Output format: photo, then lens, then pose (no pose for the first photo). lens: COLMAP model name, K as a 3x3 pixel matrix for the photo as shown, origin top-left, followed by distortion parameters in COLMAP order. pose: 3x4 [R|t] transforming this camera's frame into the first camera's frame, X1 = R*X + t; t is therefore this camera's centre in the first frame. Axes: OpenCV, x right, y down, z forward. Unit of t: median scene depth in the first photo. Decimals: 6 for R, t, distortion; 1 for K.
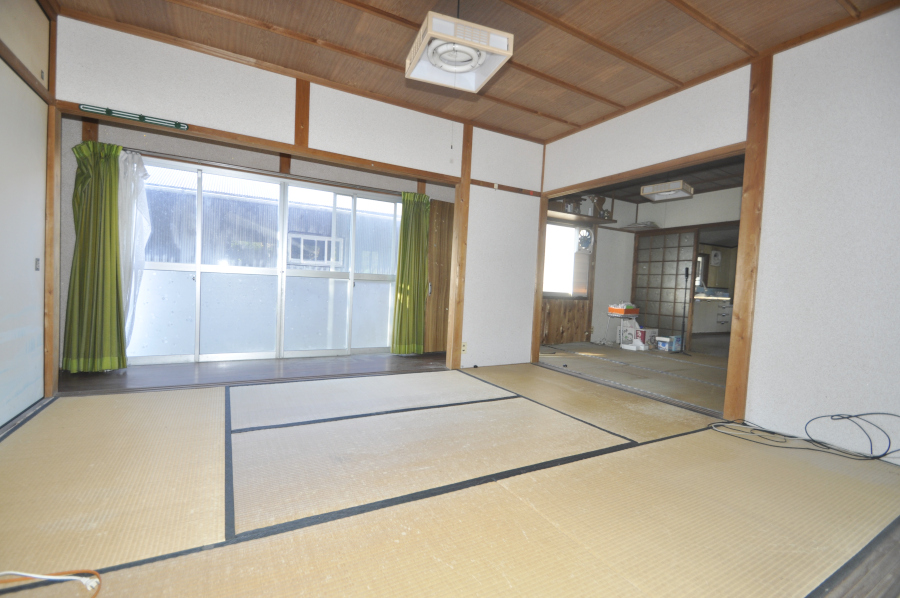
lens RADIAL K [[396.8, 0, 442.6], [0, 396.8, 302.2], [0, 0, 1]] dist [0.032041, -0.025719]
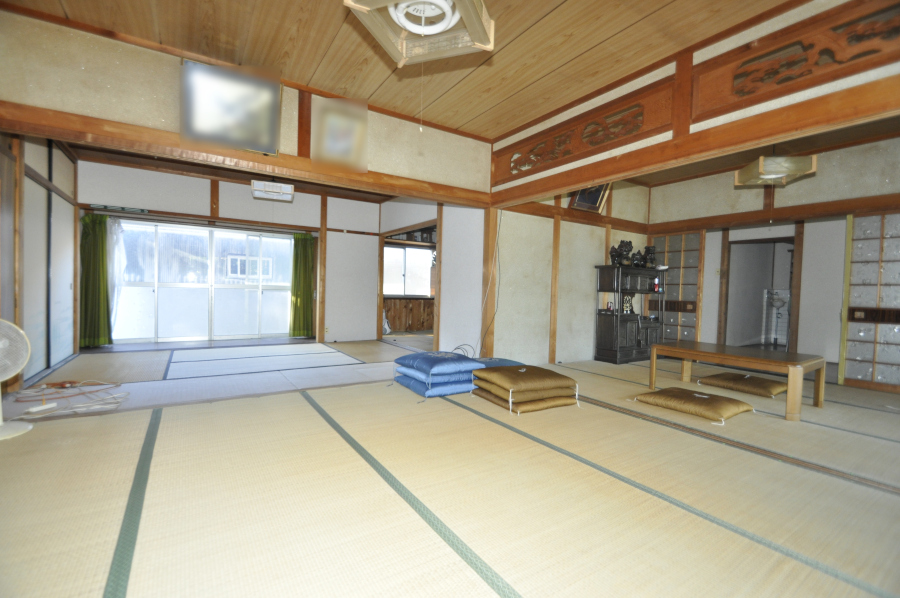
lens RADIAL K [[396.8, 0, 442.6], [0, 396.8, 302.2], [0, 0, 1]] dist [0.032041, -0.025719]
pose [[0.997911, -0.022544, 0.060542, 0.292883], [0.023331, 0.999652, -0.012324, 0.021674], [-0.060243, 0.013711, 0.998090, -0.451059]]
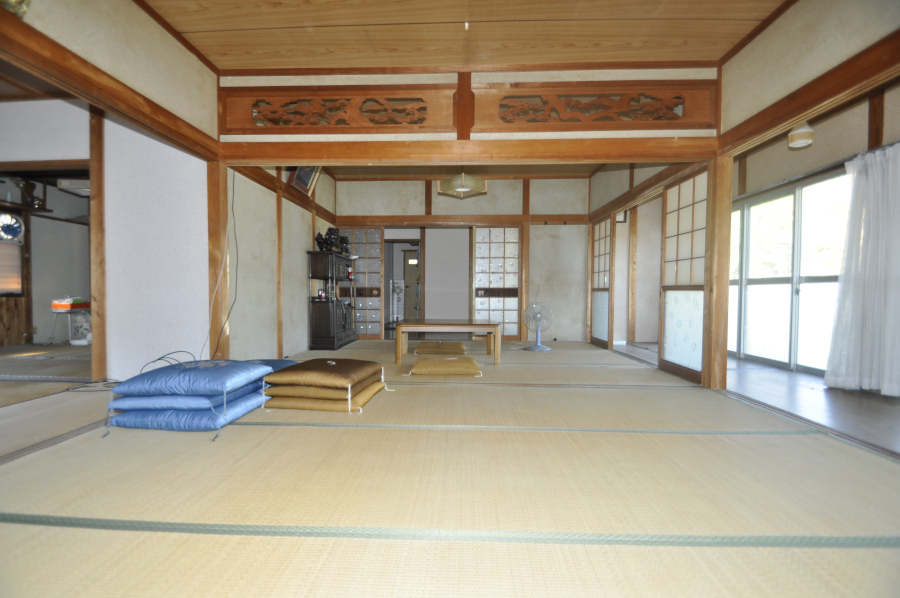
lens RADIAL K [[396.8, 0, 442.6], [0, 396.8, 302.2], [0, 0, 1]] dist [0.032041, -0.025719]
pose [[0.522614, -0.065770, 0.850029, 0.106404], [0.060290, 0.997375, 0.040103, 0.028944], [-0.850435, 0.030290, 0.525208, -0.265197]]
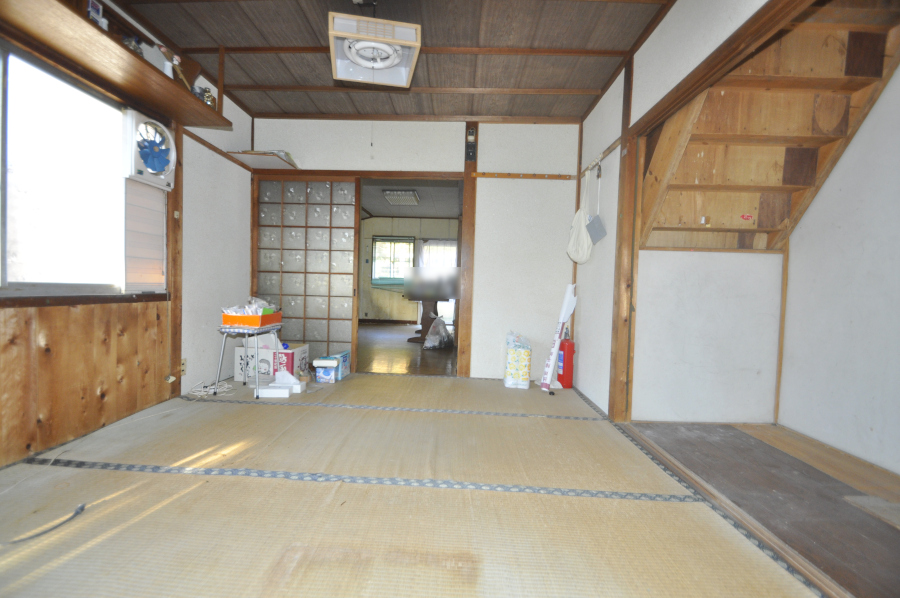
lens RADIAL K [[396.8, 0, 442.6], [0, 396.8, 302.2], [0, 0, 1]] dist [0.032041, -0.025719]
pose [[0.516650, -0.060102, 0.854085, 0.160893], [0.032709, 0.998191, 0.050456, -0.016335], [-0.855572, 0.001868, 0.517681, 0.564622]]
